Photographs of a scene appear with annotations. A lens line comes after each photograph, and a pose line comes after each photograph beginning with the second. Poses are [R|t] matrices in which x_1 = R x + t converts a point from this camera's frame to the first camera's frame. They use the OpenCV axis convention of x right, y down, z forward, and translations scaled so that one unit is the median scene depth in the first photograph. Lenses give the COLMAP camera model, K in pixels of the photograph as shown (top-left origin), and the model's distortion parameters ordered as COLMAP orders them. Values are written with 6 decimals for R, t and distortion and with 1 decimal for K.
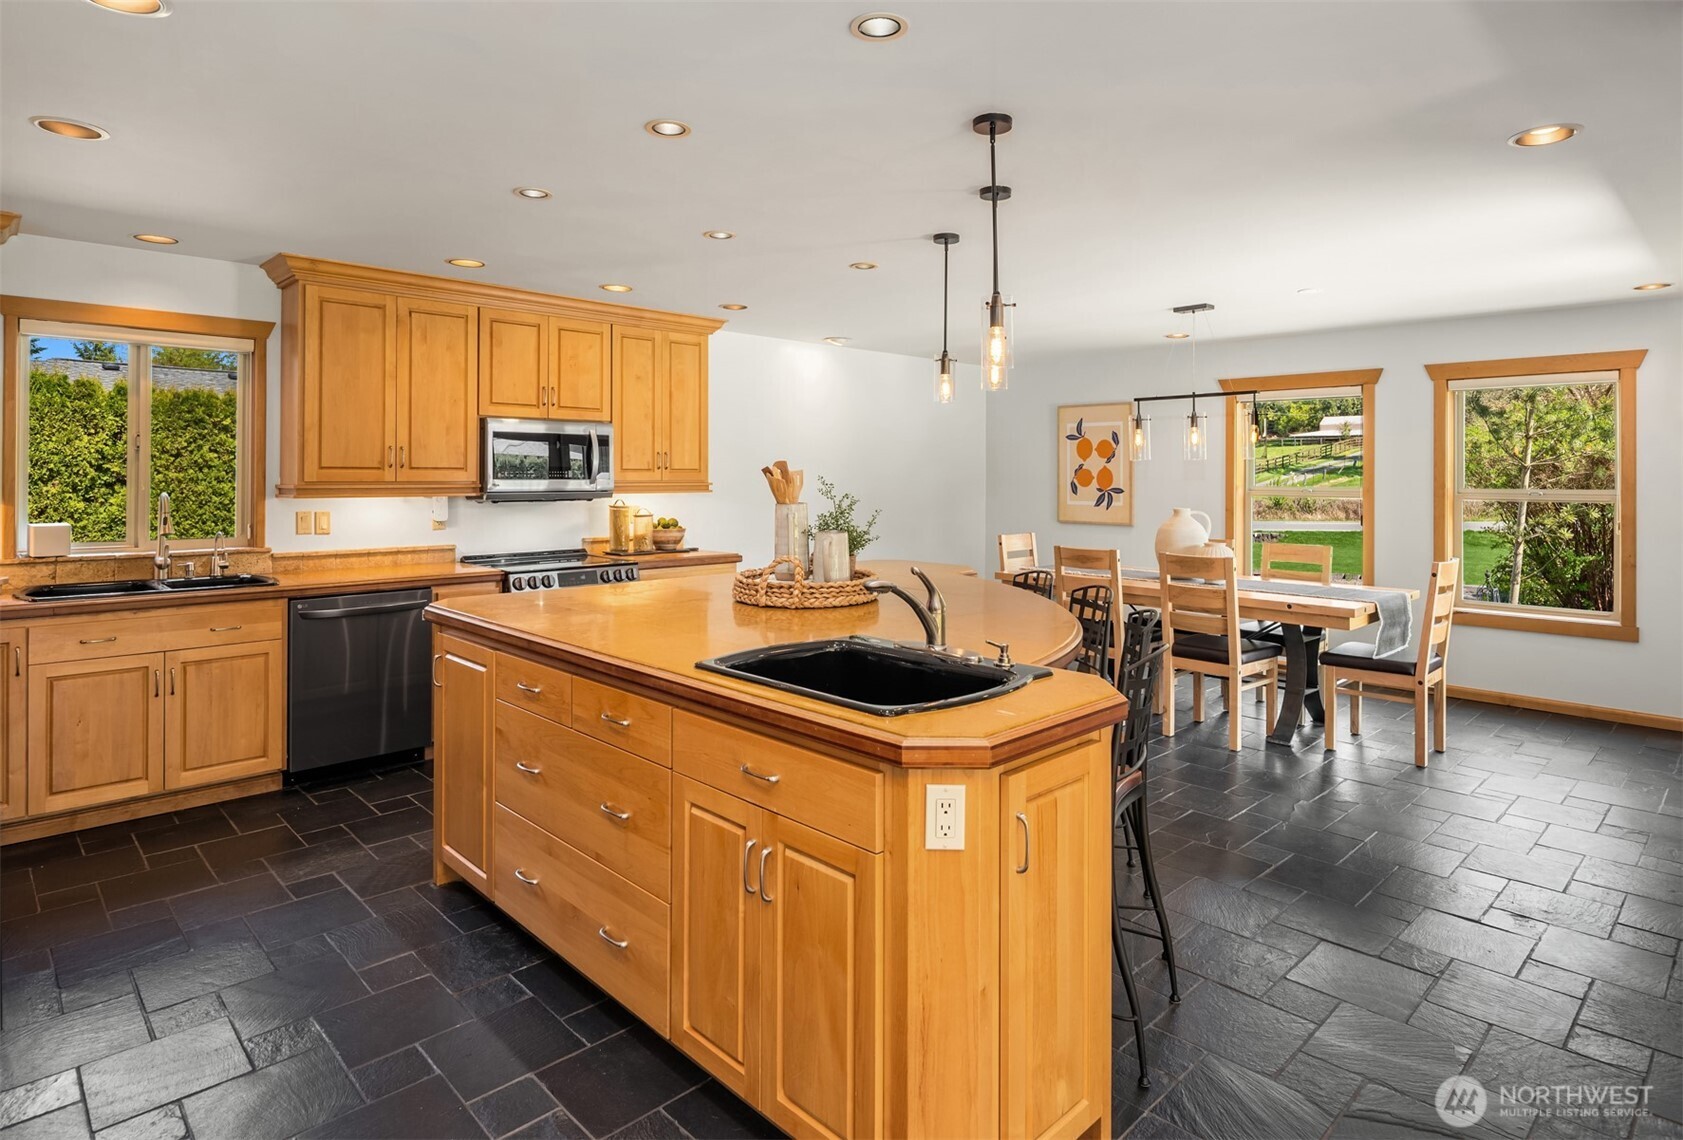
lens RADIAL K [[920.4, 0, 846.2], [0, 920.4, 472.2], [0, 0, 1]] dist [0.001906, 0.000307]
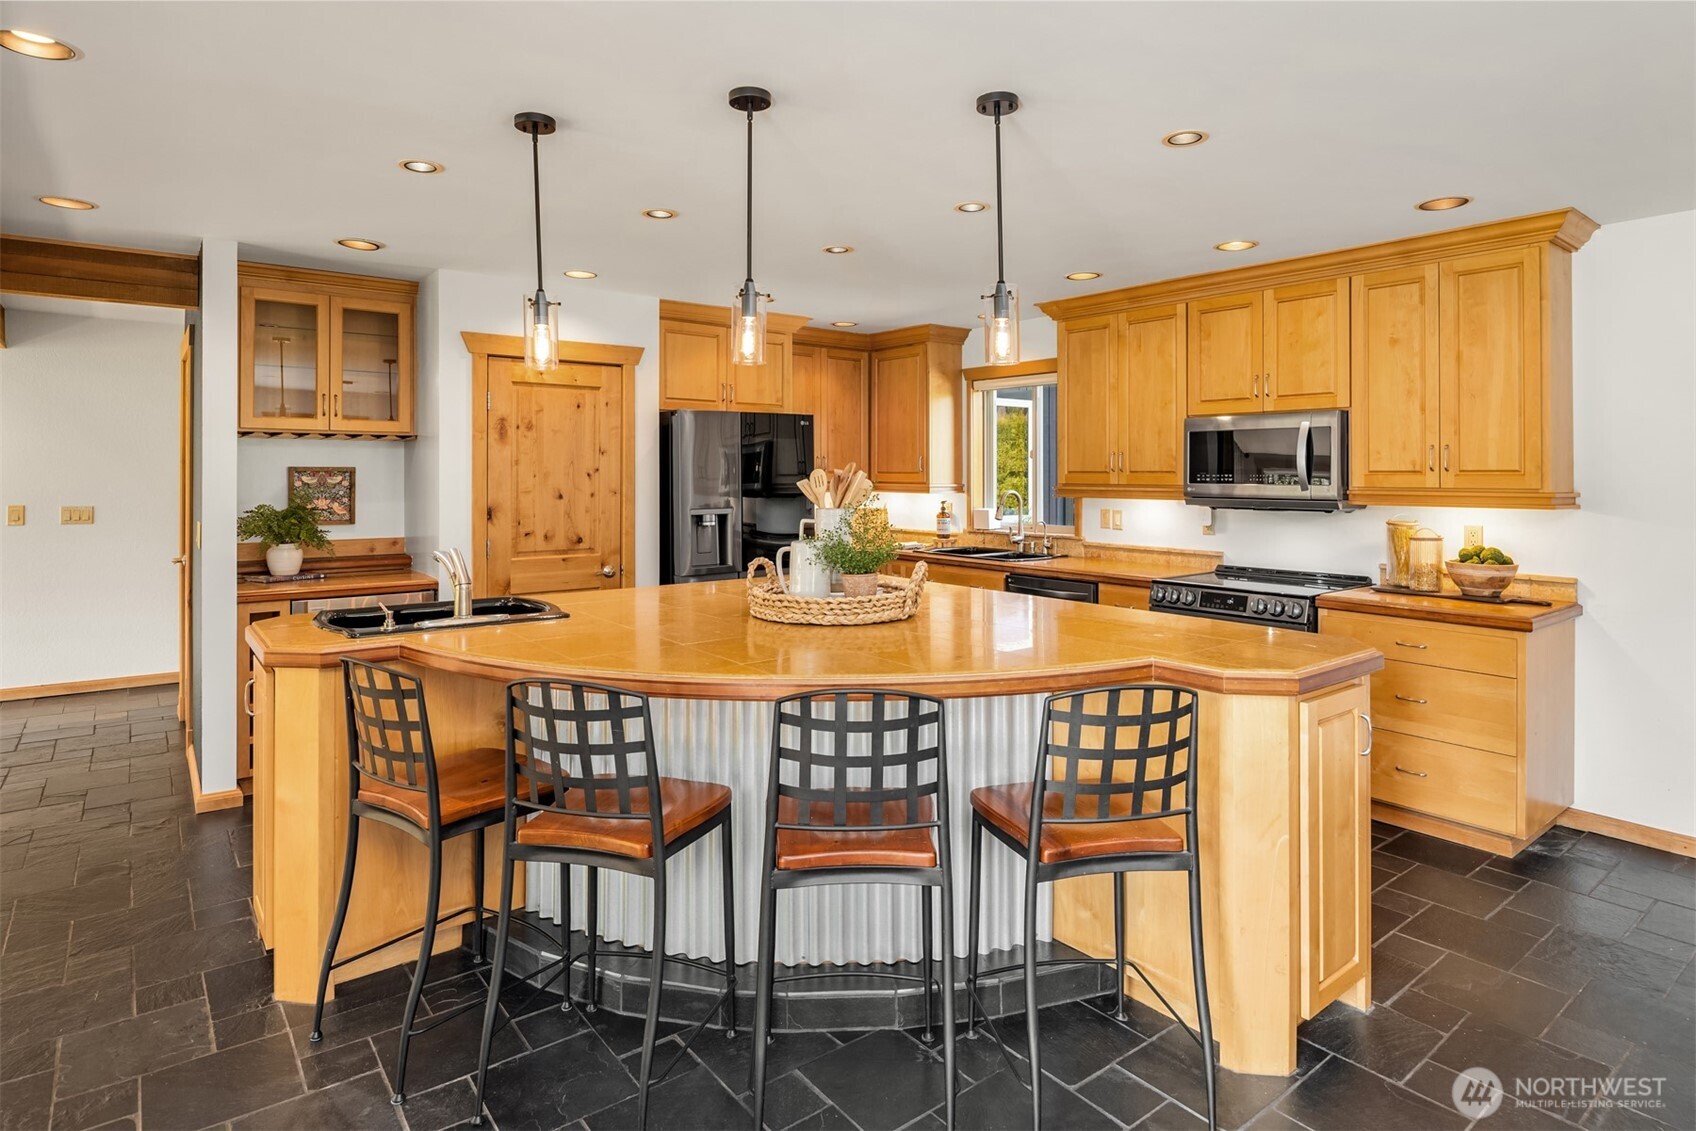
lens RADIAL K [[923.4, 0, 854.9], [0, 923.4, 498.1], [0, 0, 1]] dist [-0.015251, -0.000430]
pose [[-0.100858, 0.020430, -0.994691, 0.492674], [-0.001106, 0.999786, 0.020646, 0.003459], [0.994900, 0.003183, -0.100814, 0.632346]]
